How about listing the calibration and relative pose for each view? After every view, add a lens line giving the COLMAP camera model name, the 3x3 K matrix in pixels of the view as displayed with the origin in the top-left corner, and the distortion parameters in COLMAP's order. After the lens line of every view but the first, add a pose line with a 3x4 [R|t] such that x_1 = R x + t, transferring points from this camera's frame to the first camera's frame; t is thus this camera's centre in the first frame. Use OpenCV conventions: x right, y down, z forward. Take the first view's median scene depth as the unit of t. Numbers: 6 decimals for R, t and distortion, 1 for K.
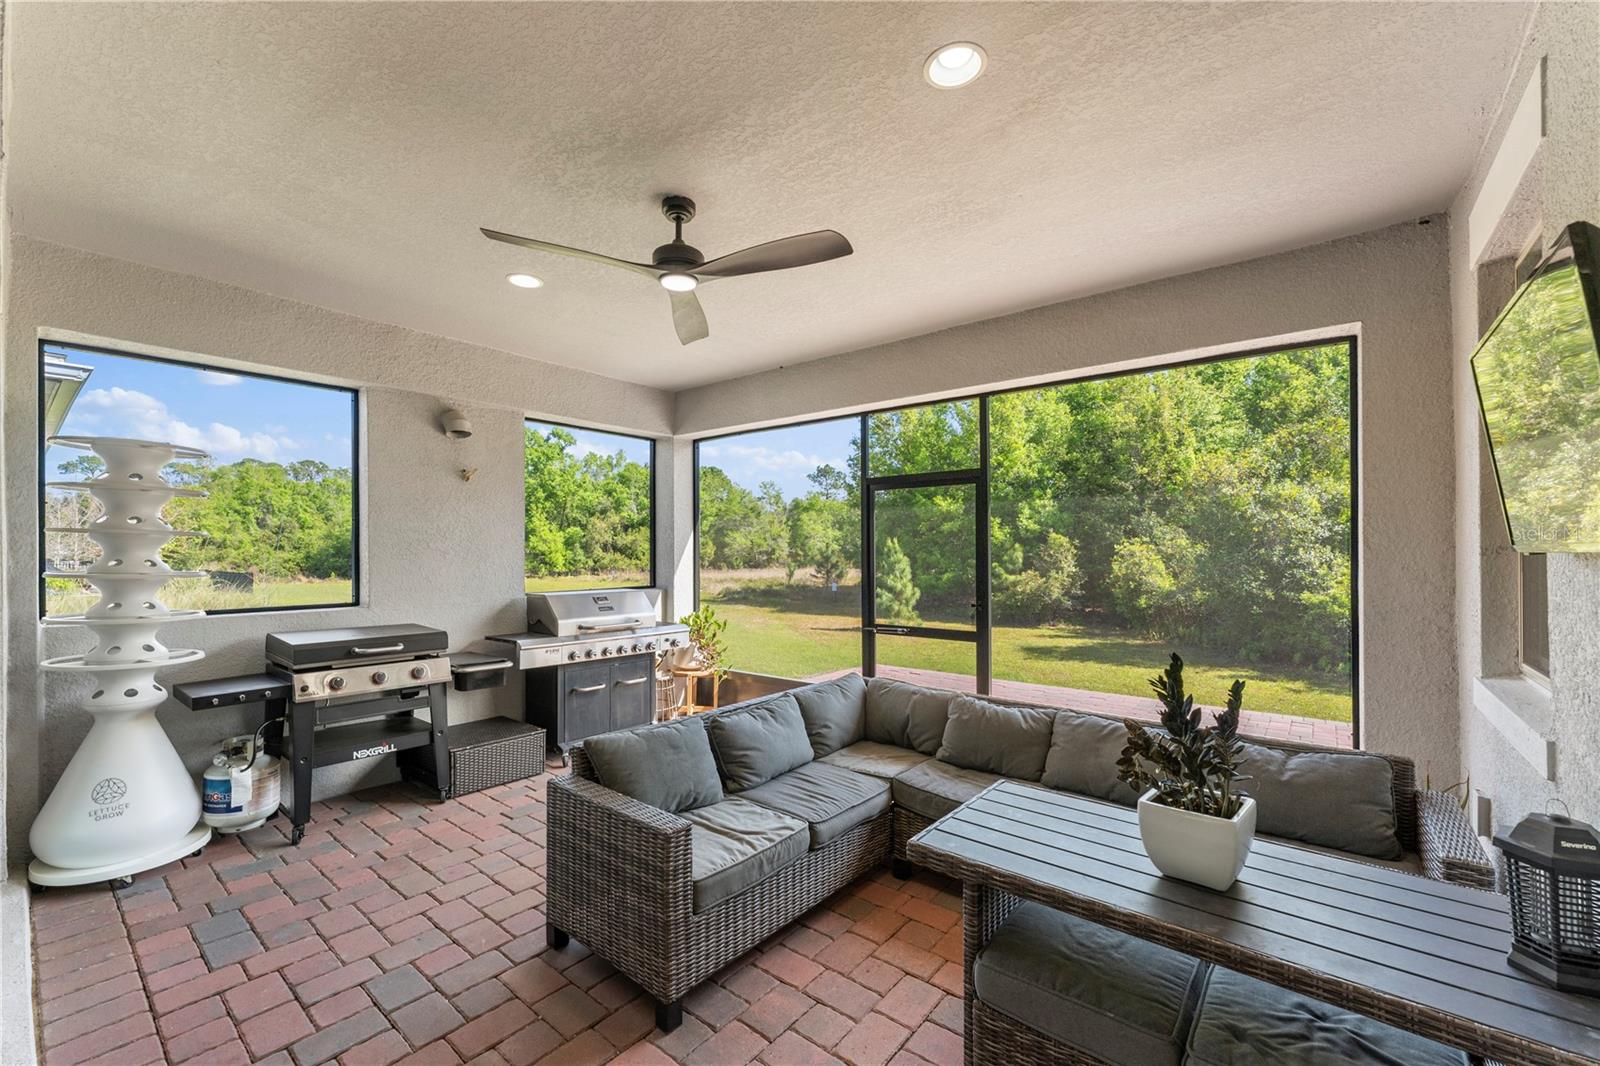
lens RADIAL K [[653.1, 0, 777.1], [0, 653.1, 547.6], [0, 0, 1]] dist [0.000165, 0.000027]
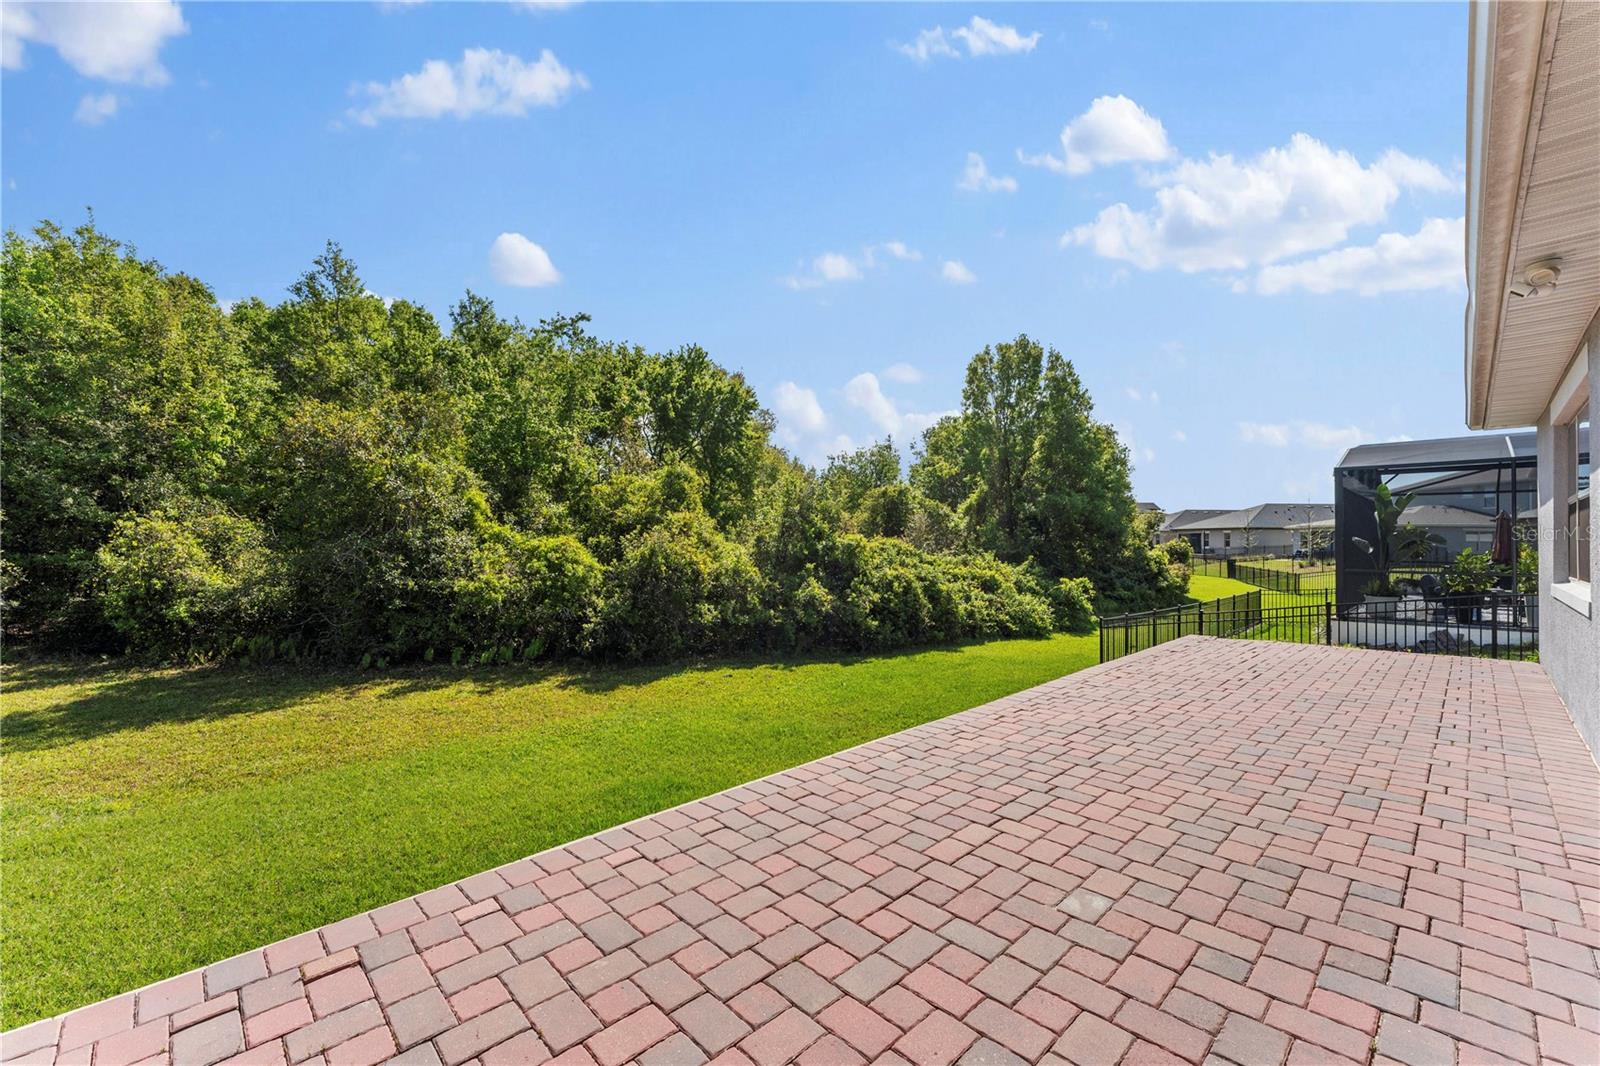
lens RADIAL K [[643.1, 0, 796.4], [0, 643.1, 538.2], [0, 0, 1]] dist [0.000590, 0.000060]
pose [[0.107702, 0.004673, 0.994172, -0.011678], [-0.013657, 0.999902, -0.003220, 0.006143], [-0.994089, -0.013230, 0.107755, 0.328221]]
